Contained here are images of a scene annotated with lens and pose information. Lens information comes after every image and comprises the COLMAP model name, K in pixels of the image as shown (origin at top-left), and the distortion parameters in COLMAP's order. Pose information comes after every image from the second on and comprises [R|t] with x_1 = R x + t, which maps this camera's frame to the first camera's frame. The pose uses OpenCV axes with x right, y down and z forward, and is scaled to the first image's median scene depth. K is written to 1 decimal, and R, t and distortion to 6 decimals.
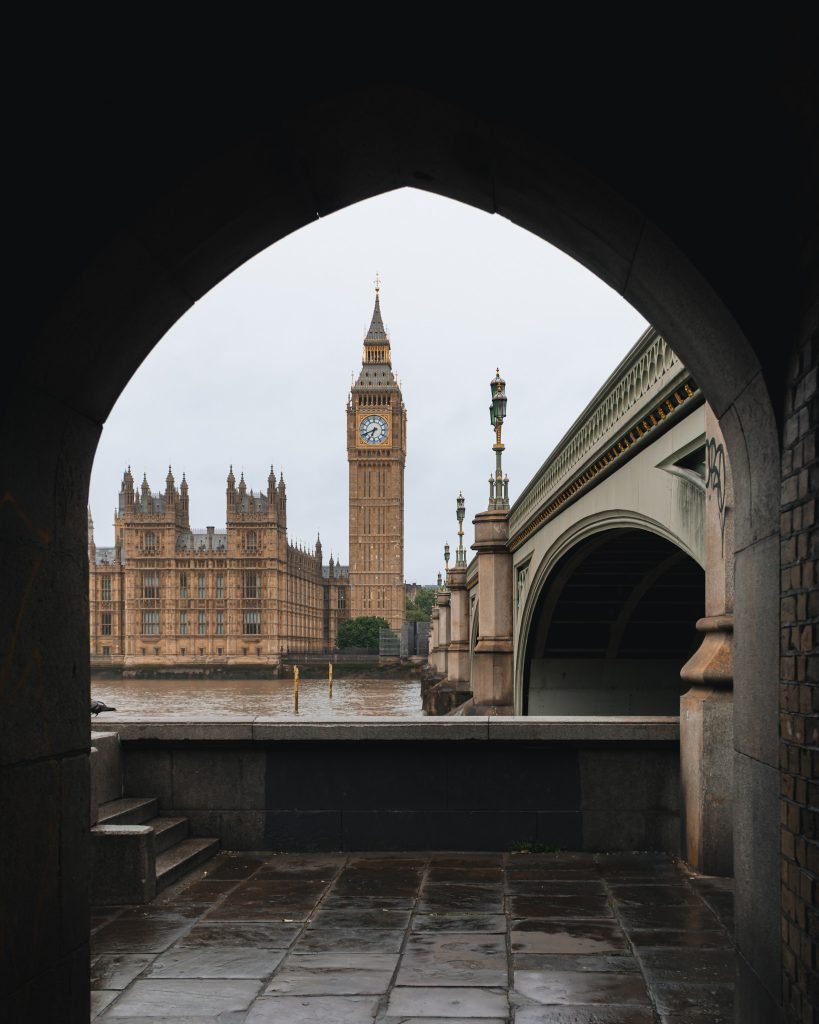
lens RADIAL K [[1814.7, 0, 409.4], [0, 1814.7, 643.0], [0, 0, 1]] dist [-0.013967, 0.004483]
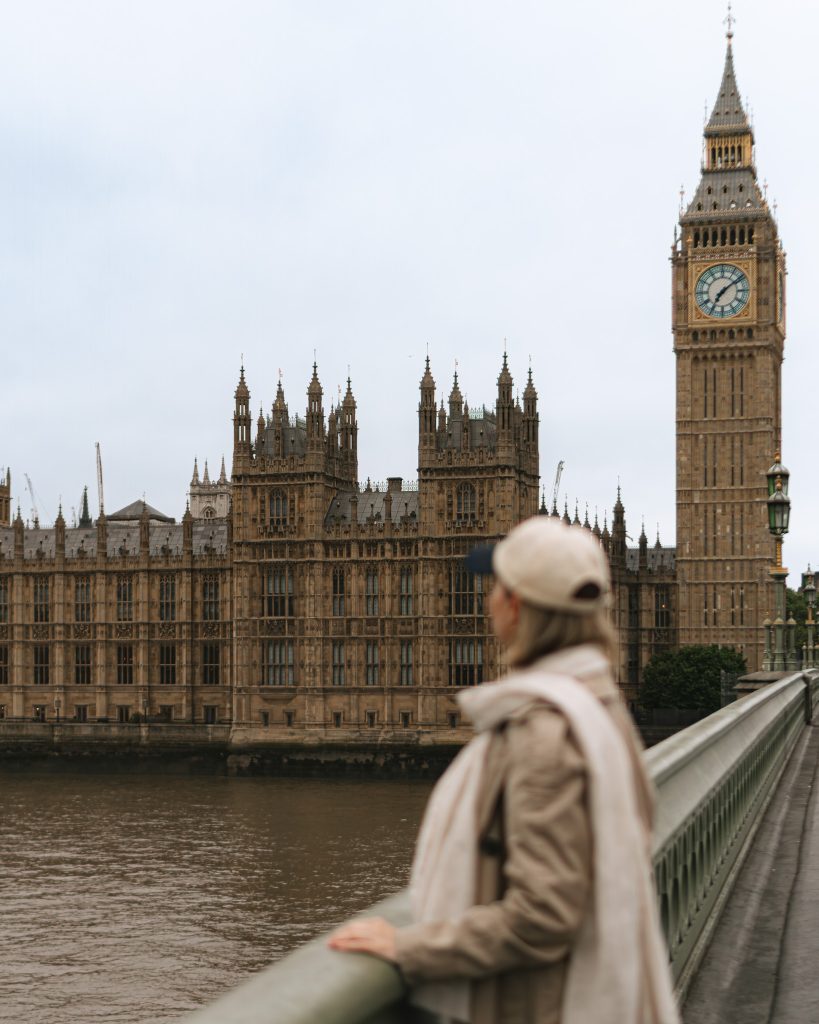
lens RADIAL K [[1814.7, 0, 409.4], [0, 1814.7, 643.0], [0, 0, 1]] dist [-0.013967, 0.004483]
pose [[0.970400, -0.007121, -0.241400, 0.020699], [0.010094, 0.999888, 0.011085, -0.022322], [0.241294, -0.013193, 0.970362, 0.493742]]
